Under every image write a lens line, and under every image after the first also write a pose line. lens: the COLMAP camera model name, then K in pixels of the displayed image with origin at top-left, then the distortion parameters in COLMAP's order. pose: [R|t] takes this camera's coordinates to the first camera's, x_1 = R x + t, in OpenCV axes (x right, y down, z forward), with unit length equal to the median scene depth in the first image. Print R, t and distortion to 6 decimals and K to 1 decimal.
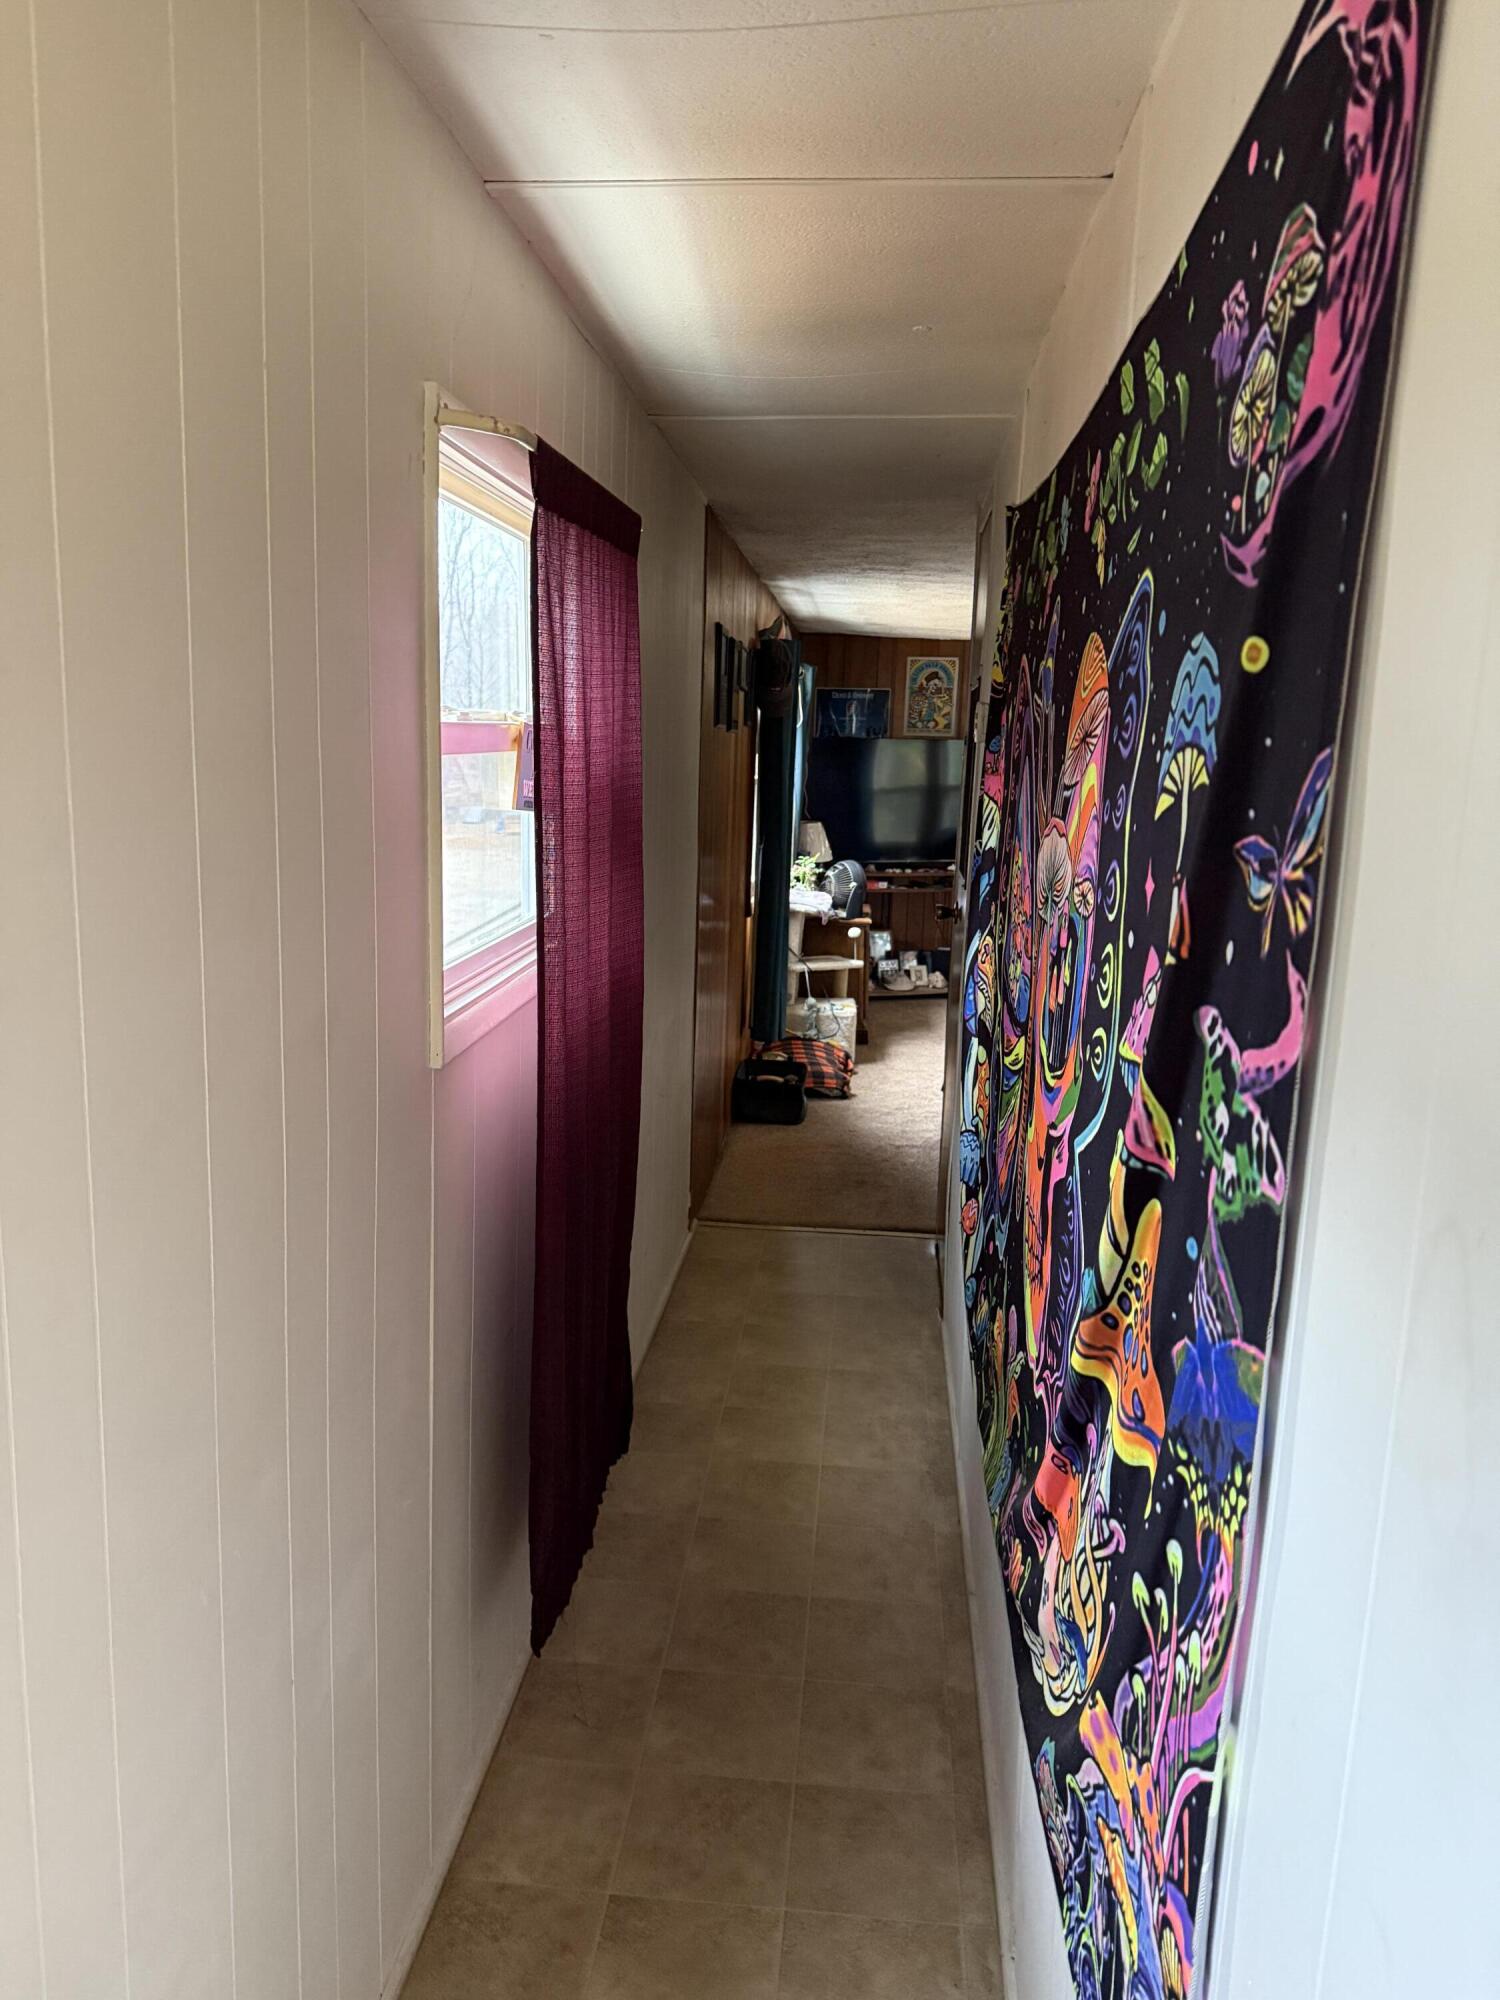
lens RADIAL K [[1443.1, 0, 749.1], [0, 1443.1, 1000.3], [0, 0, 1]] dist [0.069906, -0.106251]
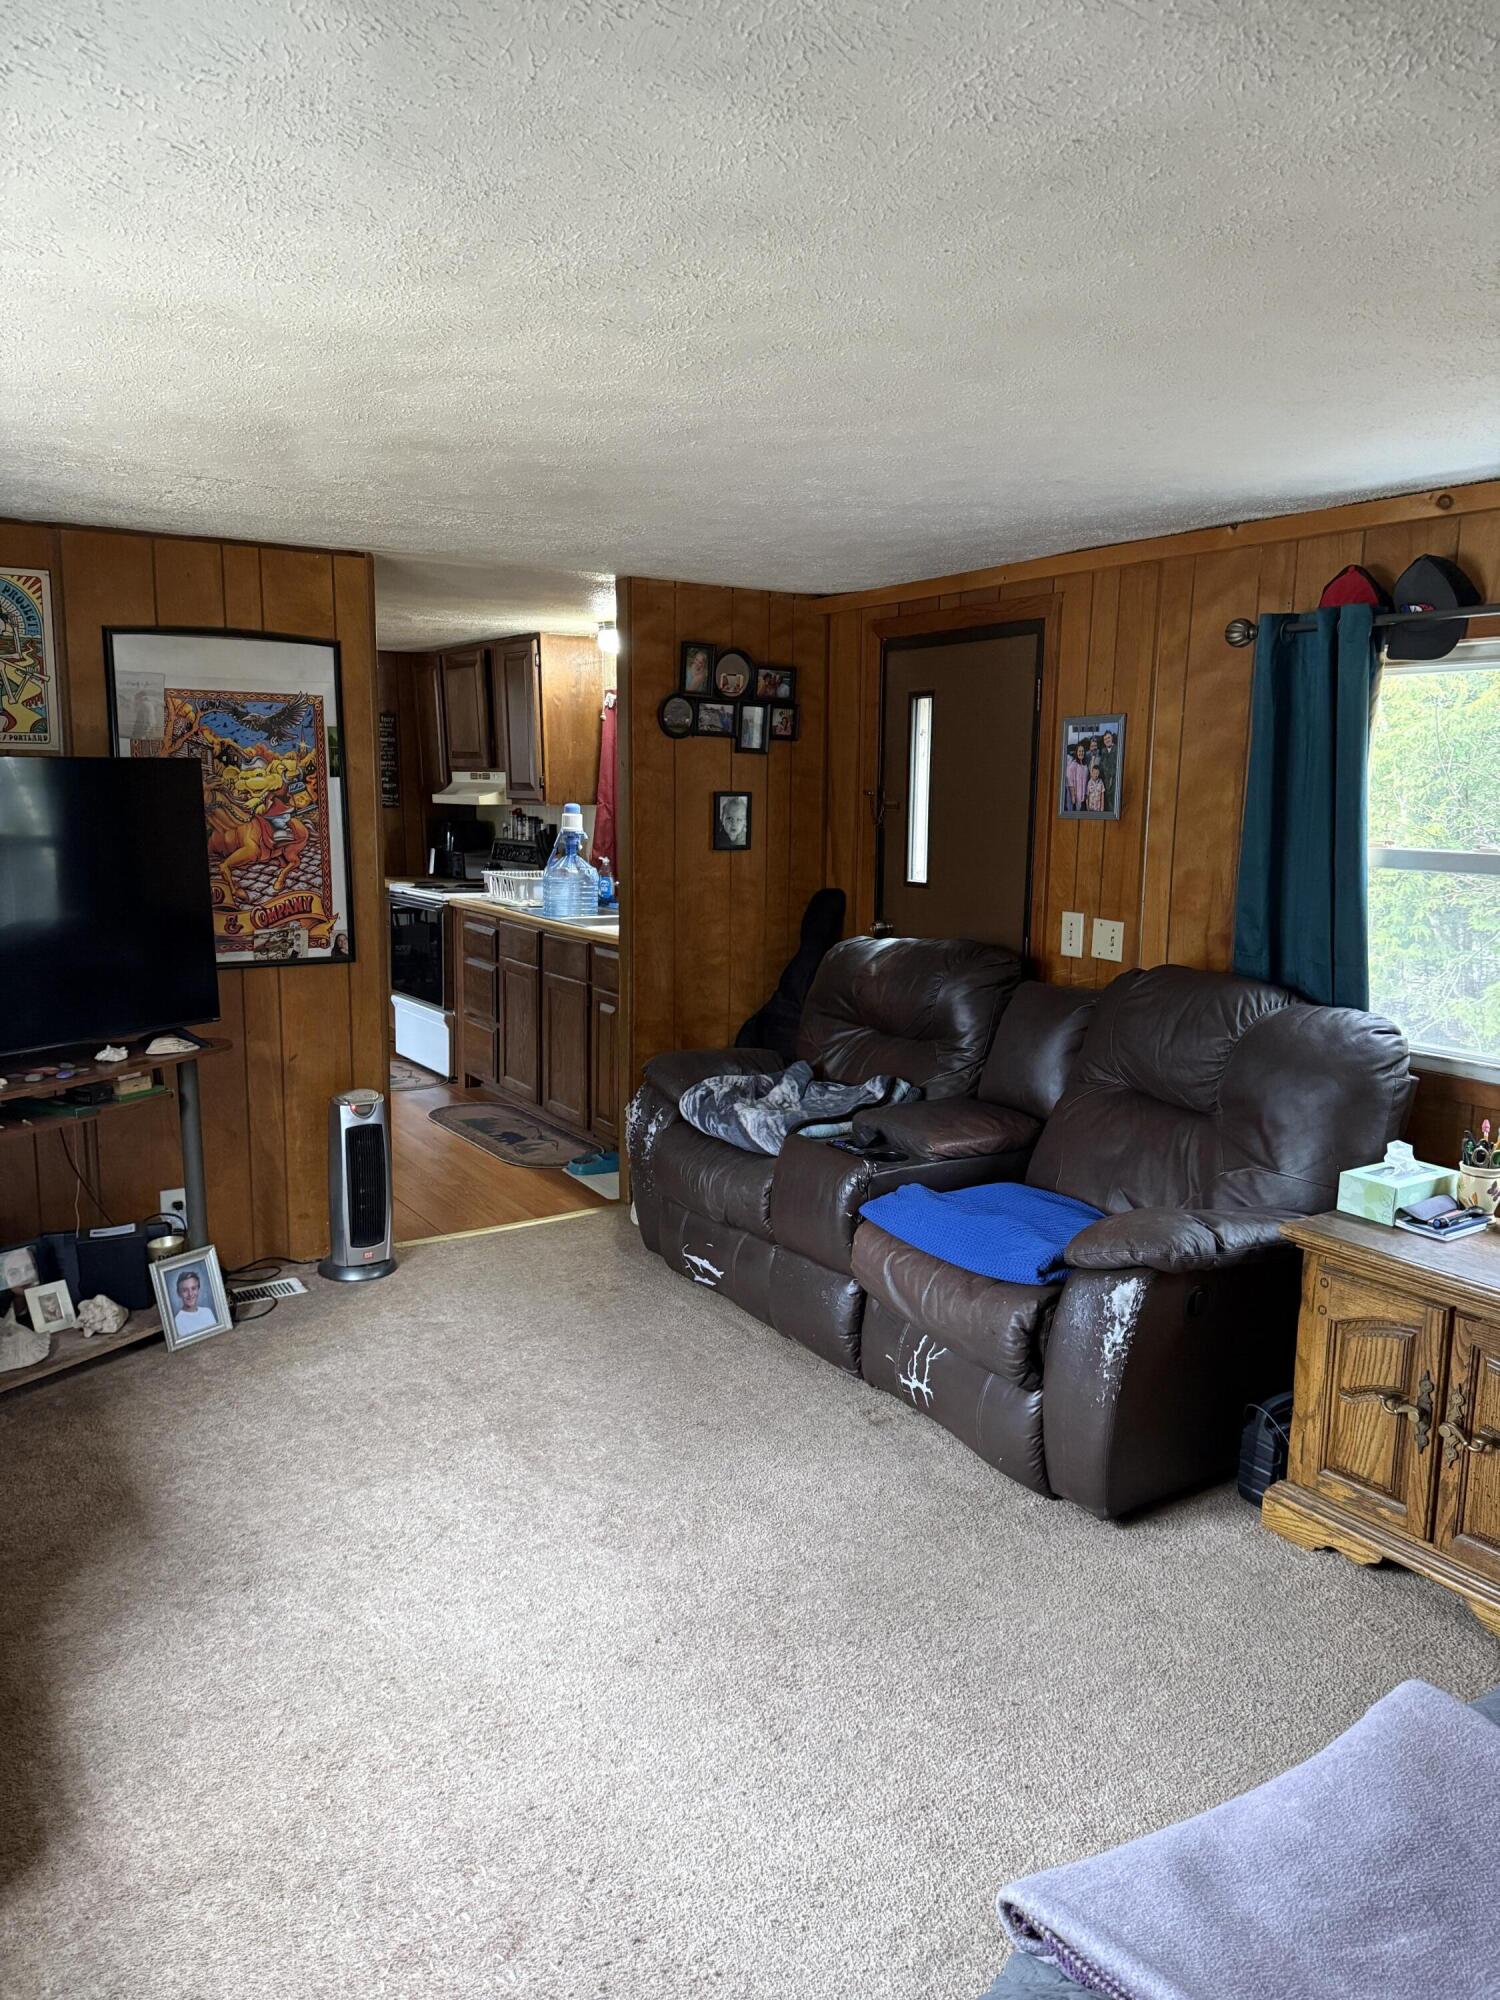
lens RADIAL K [[1443.1, 0, 748.6], [0, 1443.1, 1002.9], [0, 0, 1]] dist [0.069906, -0.106251]
pose [[0.794198, -0.113348, 0.596995, 0.034403], [0.121837, 0.992202, 0.026300, -0.092679], [-0.595320, 0.051848, 0.801814, 0.527287]]
